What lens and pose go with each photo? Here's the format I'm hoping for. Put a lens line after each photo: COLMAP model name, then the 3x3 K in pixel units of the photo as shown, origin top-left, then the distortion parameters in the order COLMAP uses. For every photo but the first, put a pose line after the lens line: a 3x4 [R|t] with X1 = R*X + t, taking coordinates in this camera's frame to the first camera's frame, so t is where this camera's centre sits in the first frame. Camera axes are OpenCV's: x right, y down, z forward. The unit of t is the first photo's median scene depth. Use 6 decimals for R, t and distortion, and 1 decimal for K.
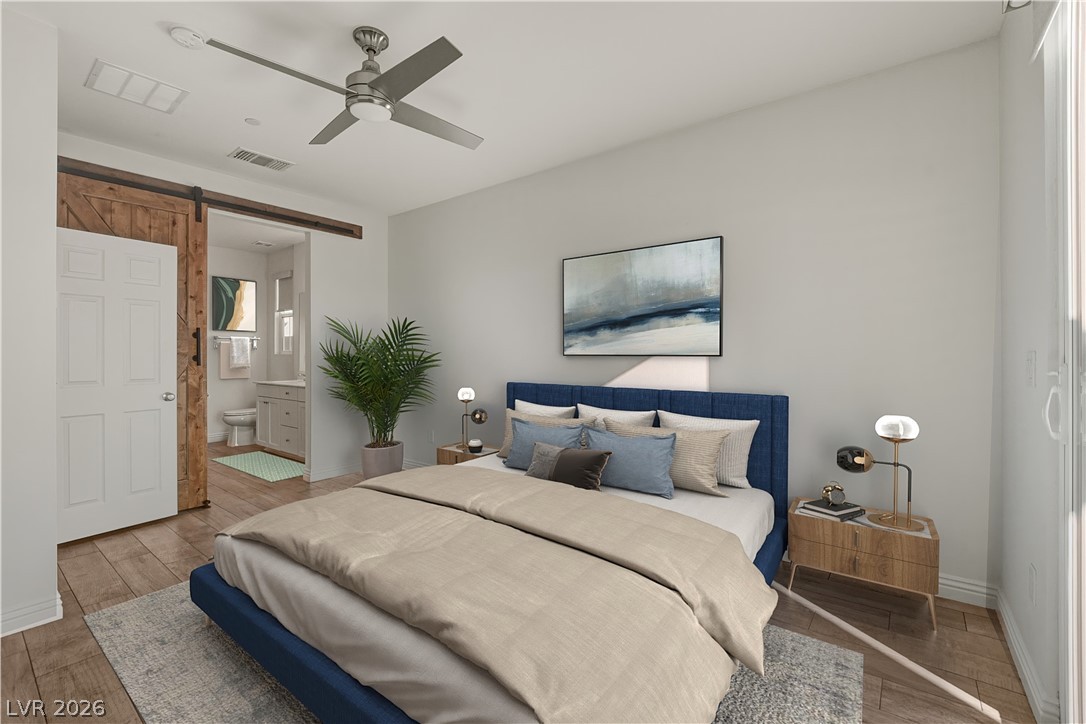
lens RADIAL K [[484.6, 0, 540.6], [0, 484.6, 357.0], [0, 0, 1]] dist [-0.032756, 0.002988]
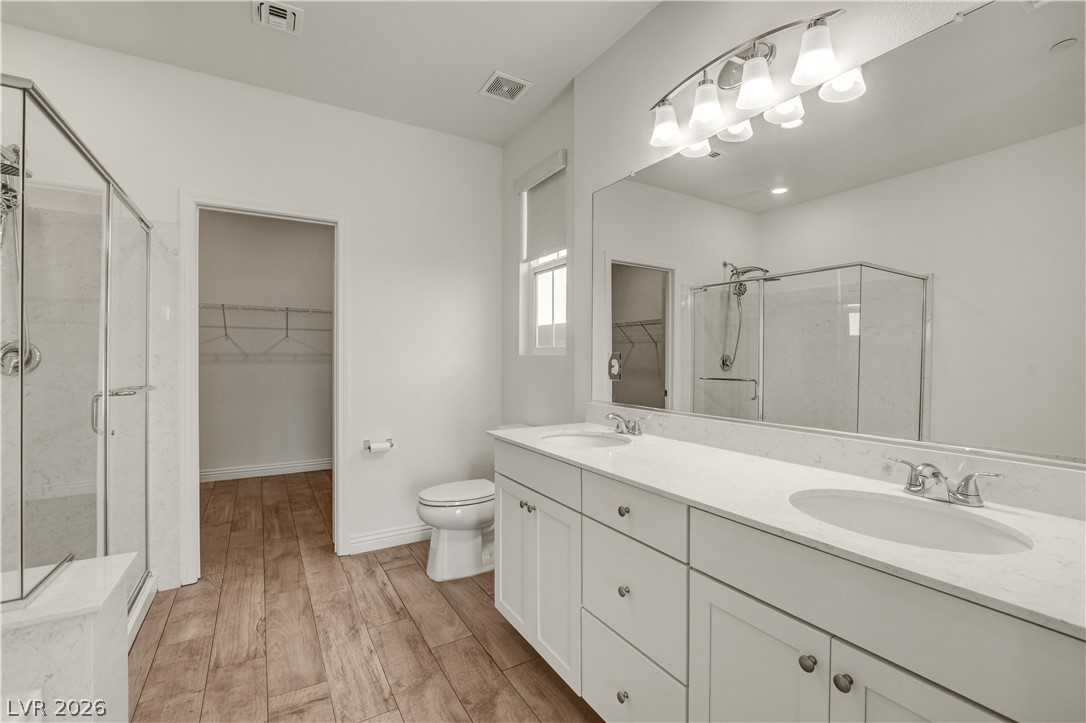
lens RADIAL K [[484.6, 0, 546.1], [0, 484.6, 361.6], [0, 0, 1]] dist [-0.032756, 0.002988]
pose [[0.931966, -0.003980, -0.362523, -0.377305], [0.004134, 0.999991, -0.000350, 0.000525], [0.362522, -0.001172, 0.931975, 0.600687]]
